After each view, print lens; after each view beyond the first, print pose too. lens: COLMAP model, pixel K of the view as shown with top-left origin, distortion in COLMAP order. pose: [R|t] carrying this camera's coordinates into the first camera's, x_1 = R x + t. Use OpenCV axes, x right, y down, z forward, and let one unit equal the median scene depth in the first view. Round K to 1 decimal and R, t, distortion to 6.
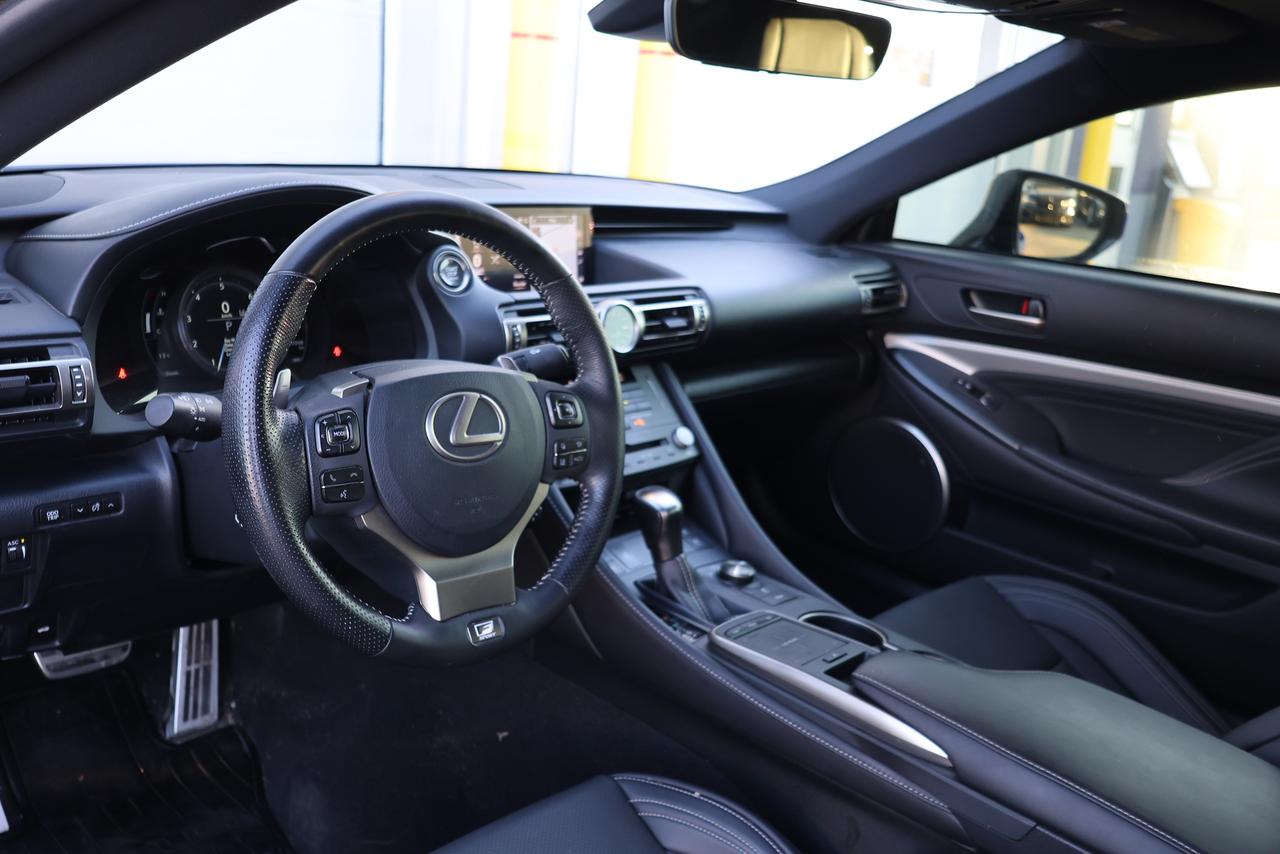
lens RADIAL K [[1208.0, 0, 640.0], [0, 1208.0, 427.0], [0, 0, 1]] dist [0.067159, 0.003059]
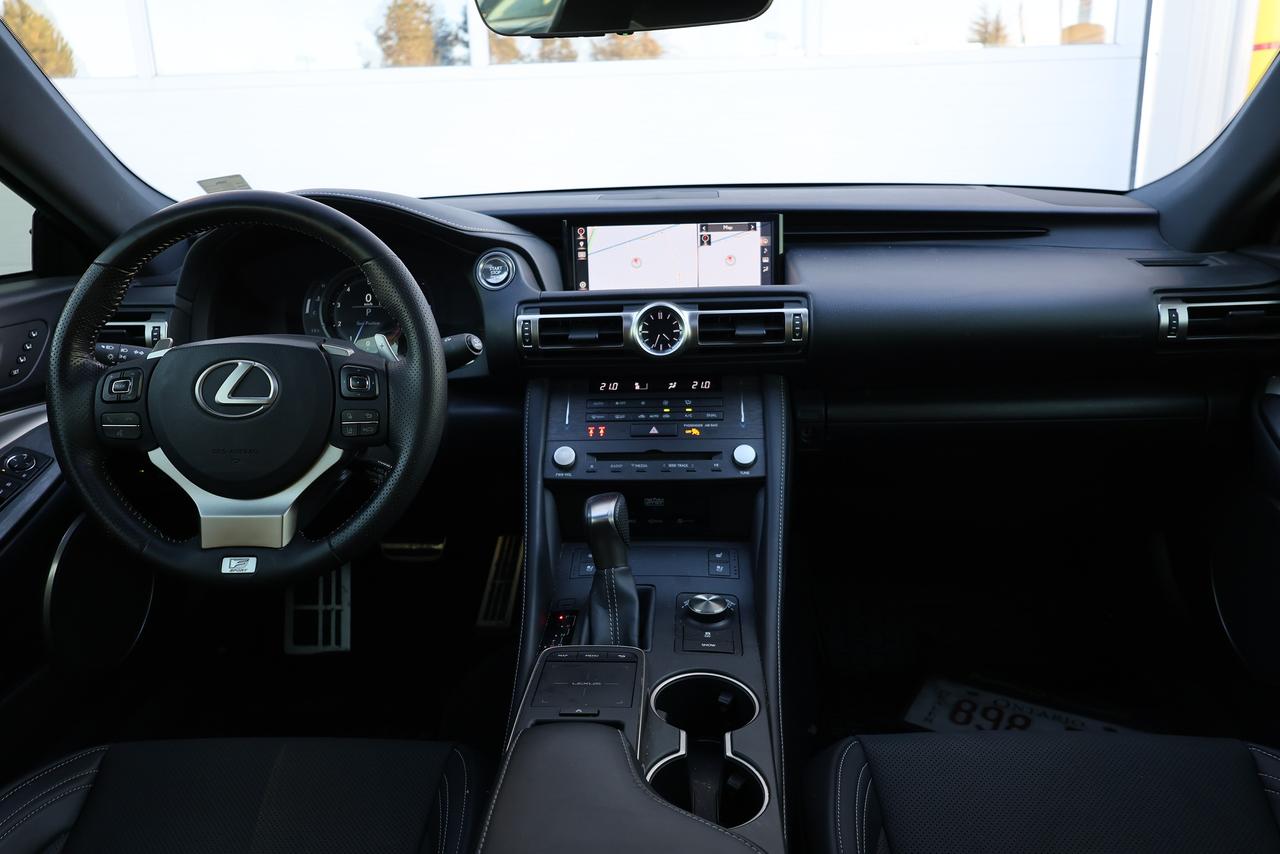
lens RADIAL K [[985.9, 0, 640.0], [0, 985.9, 427.0], [0, 0, 1]] dist [0.035151, 0.001547]
pose [[0.628707, 0.112064, -0.769526, 0.635049], [-0.123188, 0.991419, 0.043732, -0.040079], [0.767823, 0.067302, 0.637117, 0.518292]]
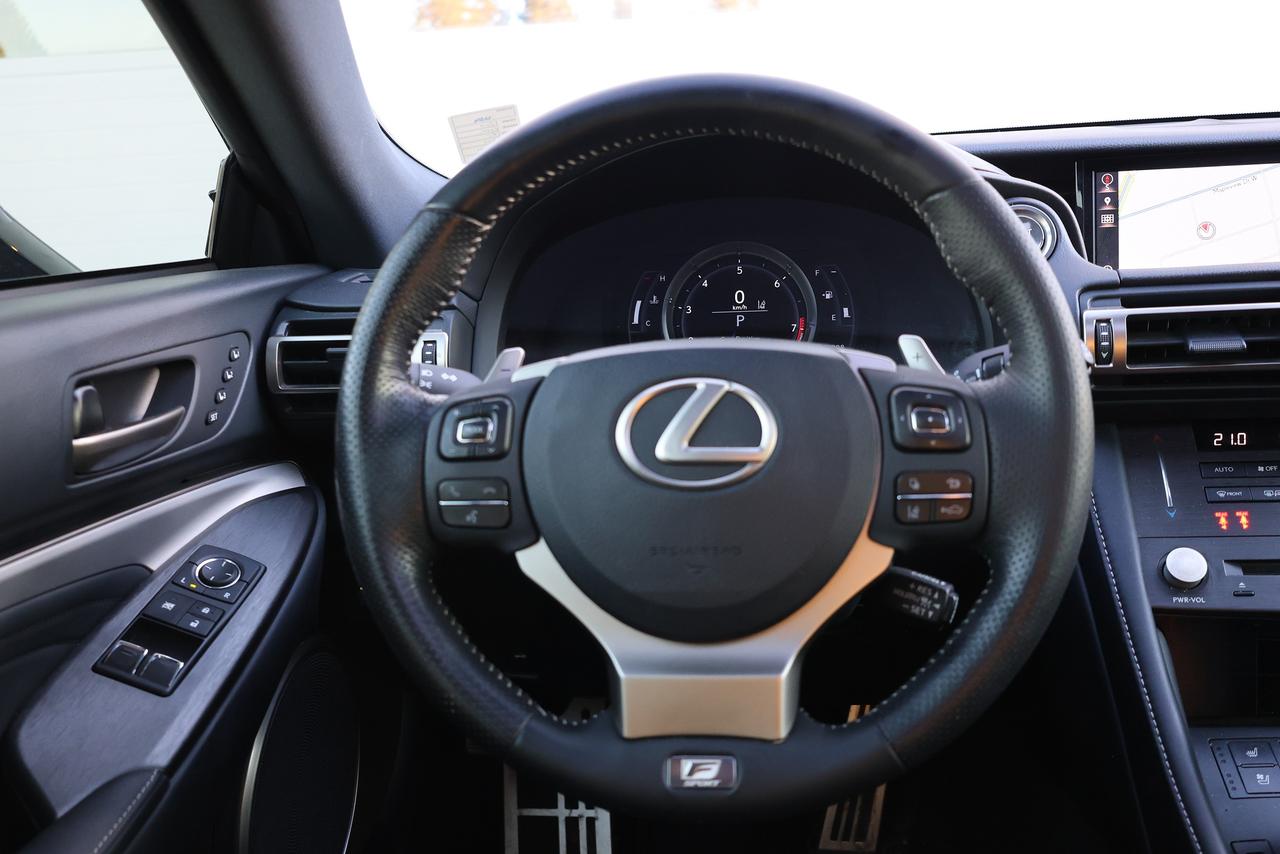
lens RADIAL K [[1315.8, 0, 640.0], [0, 1315.8, 427.0], [0, 0, 1]] dist [0.011079, 0.026628]
pose [[0.575881, 0.047774, -0.816137, 0.293350], [-0.121532, 0.992202, -0.027675, 0.014351], [0.808450, 0.115125, 0.577196, 0.441094]]
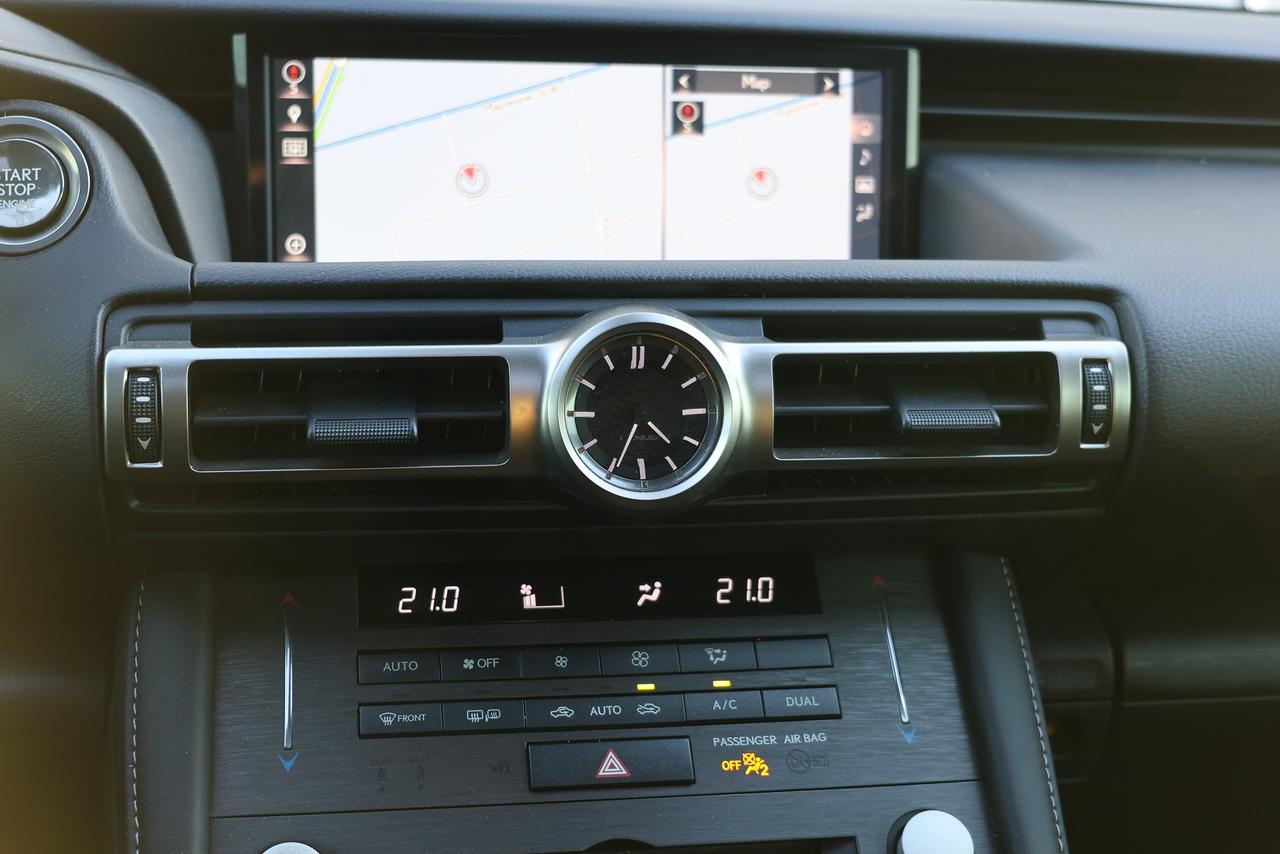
lens RADIAL K [[1805.0, 0, 640.0], [0, 1805.0, 427.0], [0, 0, 1]] dist [-0.006313, 0.064099]
pose [[0.791914, 0.073461, -0.606198, 0.245450], [-0.121577, 0.991830, -0.038630, -0.066817], [0.598408, 0.104291, 0.794375, 0.722606]]
